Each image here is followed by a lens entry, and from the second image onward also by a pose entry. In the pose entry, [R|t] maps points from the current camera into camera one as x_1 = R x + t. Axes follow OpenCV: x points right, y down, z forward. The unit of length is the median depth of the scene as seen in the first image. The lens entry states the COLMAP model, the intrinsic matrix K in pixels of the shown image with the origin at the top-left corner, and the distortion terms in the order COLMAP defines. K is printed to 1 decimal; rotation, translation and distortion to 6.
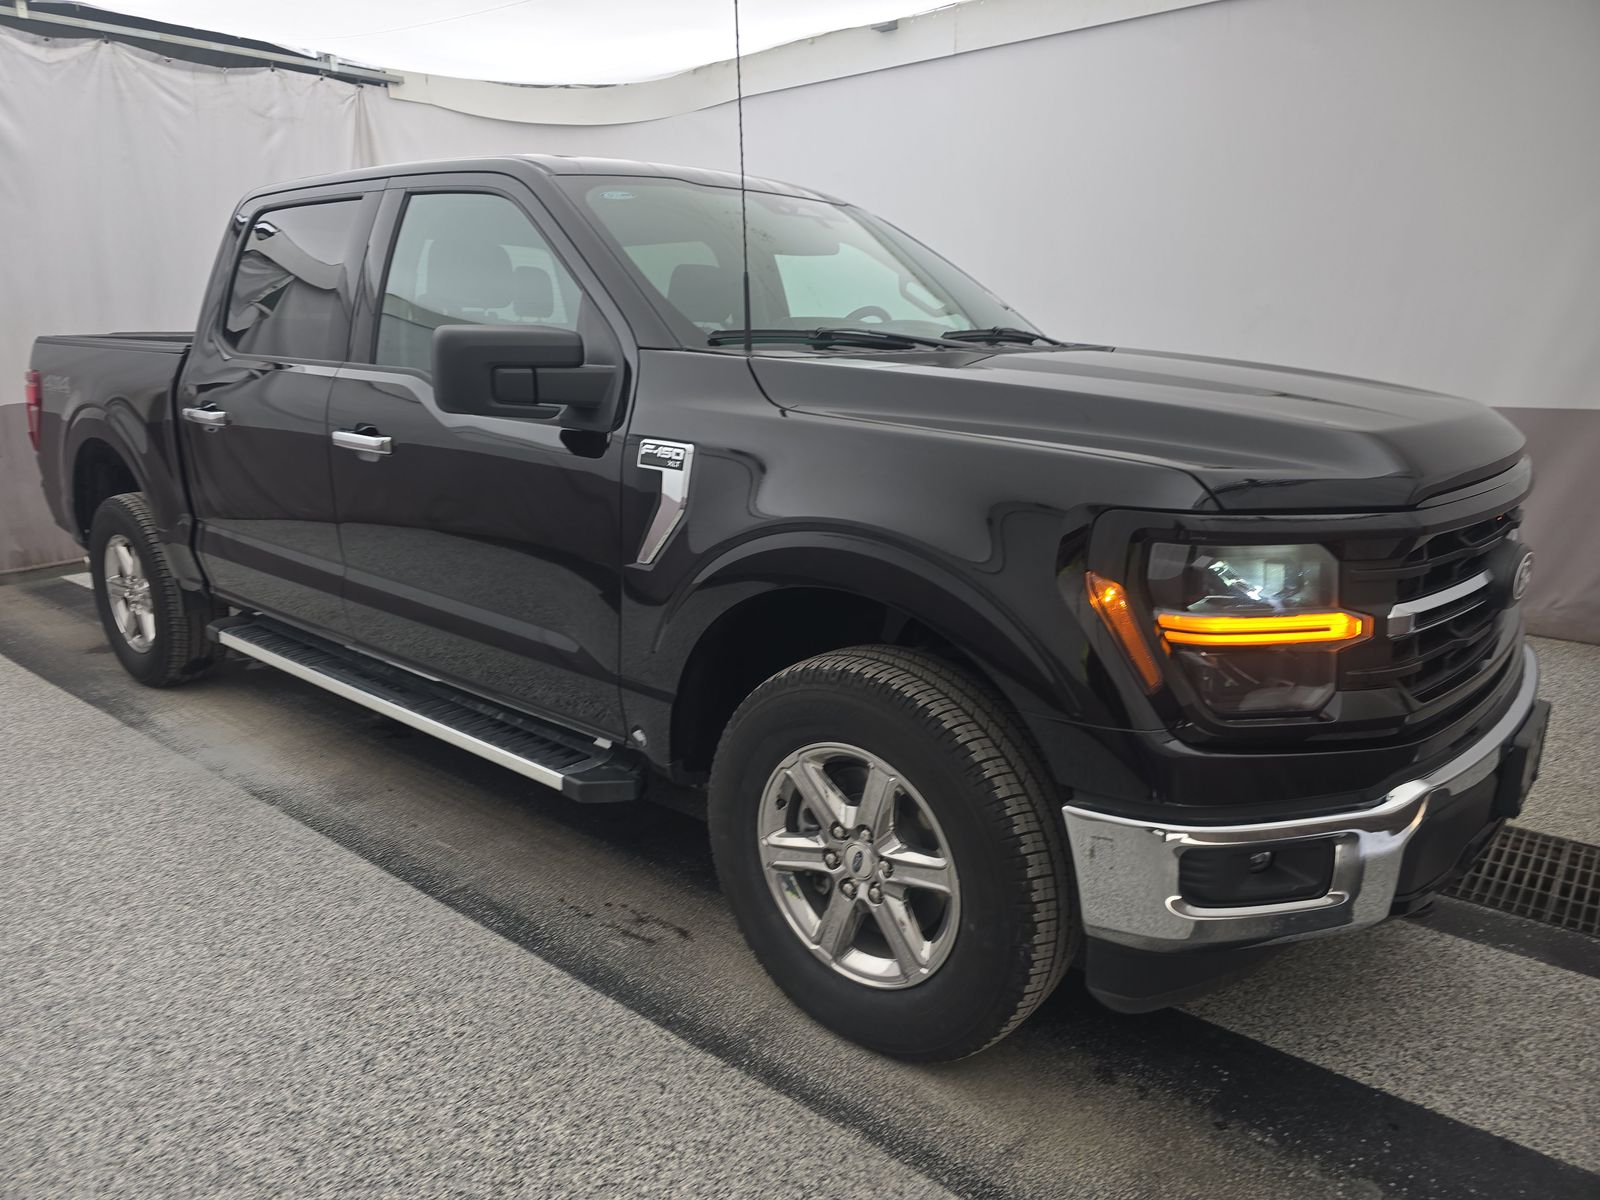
lens RADIAL K [[1045.7, 0, 793.6], [0, 1045.7, 596.3], [0, 0, 1]] dist [0.031358, -0.029927]
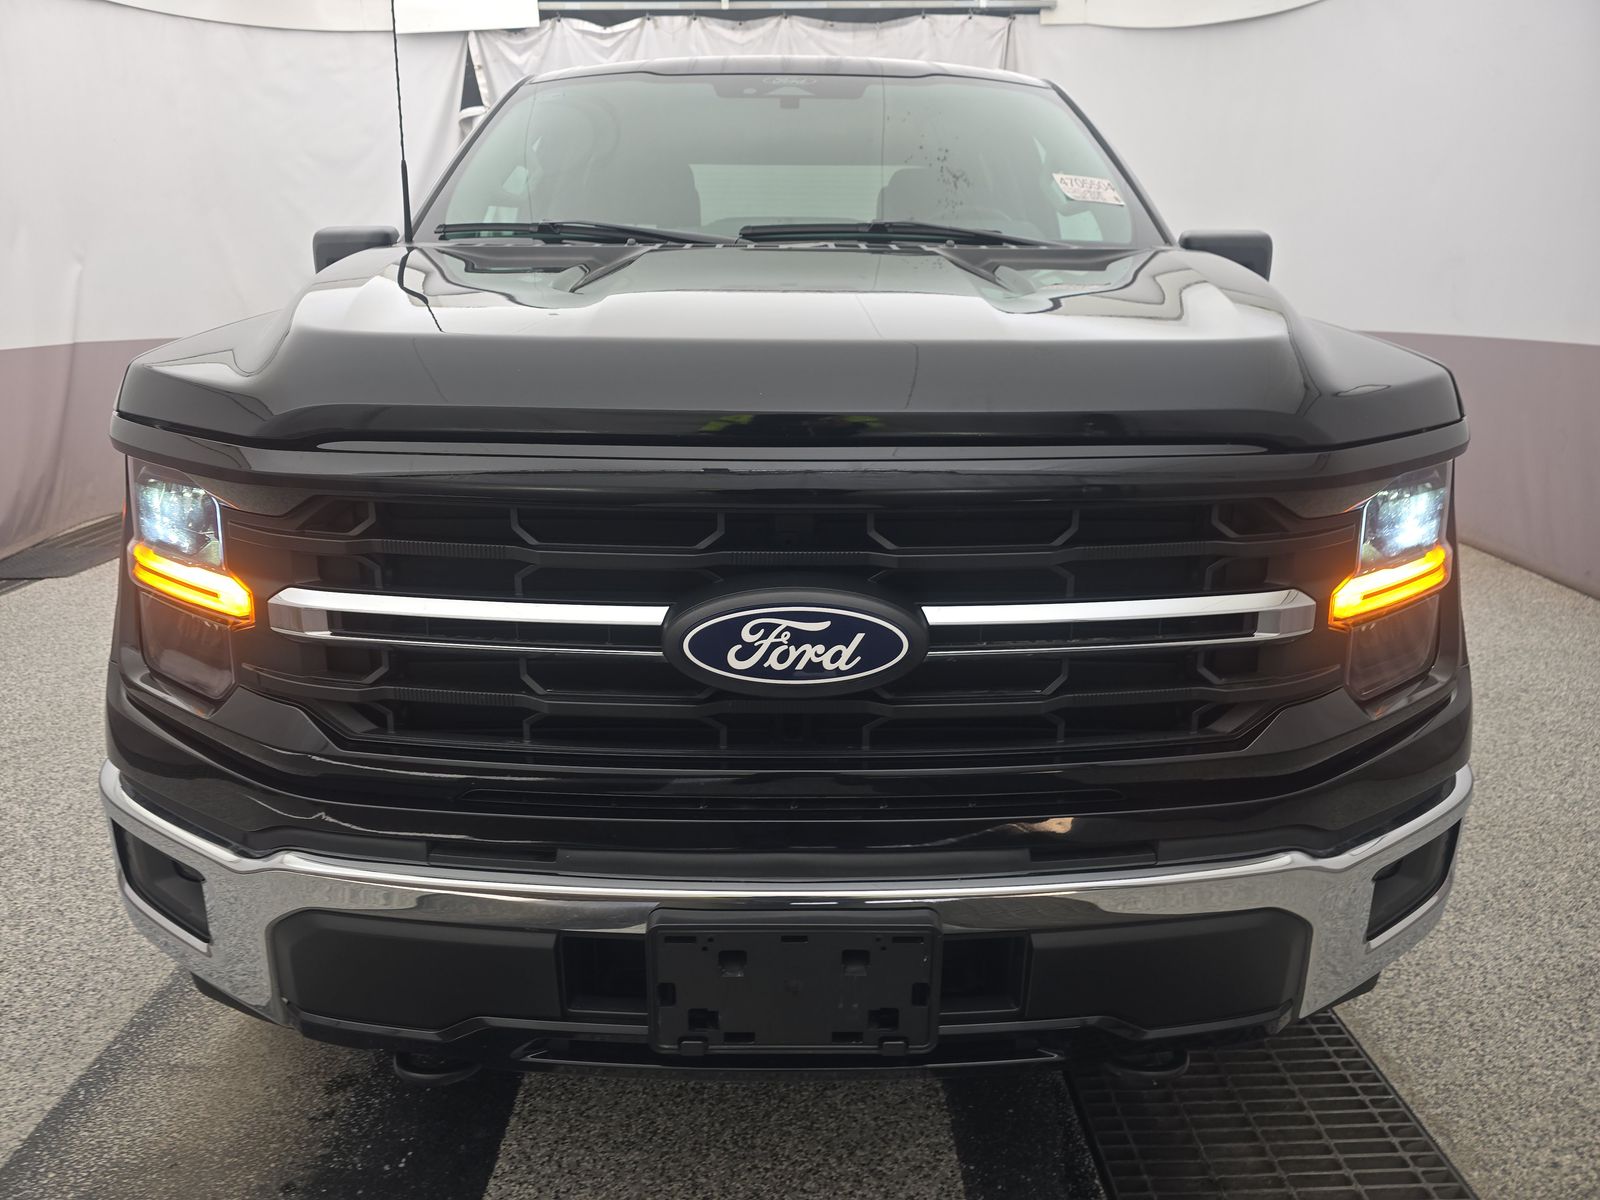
lens RADIAL K [[1045.7, 0, 793.6], [0, 1045.7, 596.3], [0, 0, 1]] dist [0.031358, -0.029927]
pose [[0.668000, 0.216488, -0.711976, 0.339966], [-0.183850, 0.975101, 0.124001, -0.034547], [0.721093, 0.048064, 0.691169, 0.206931]]
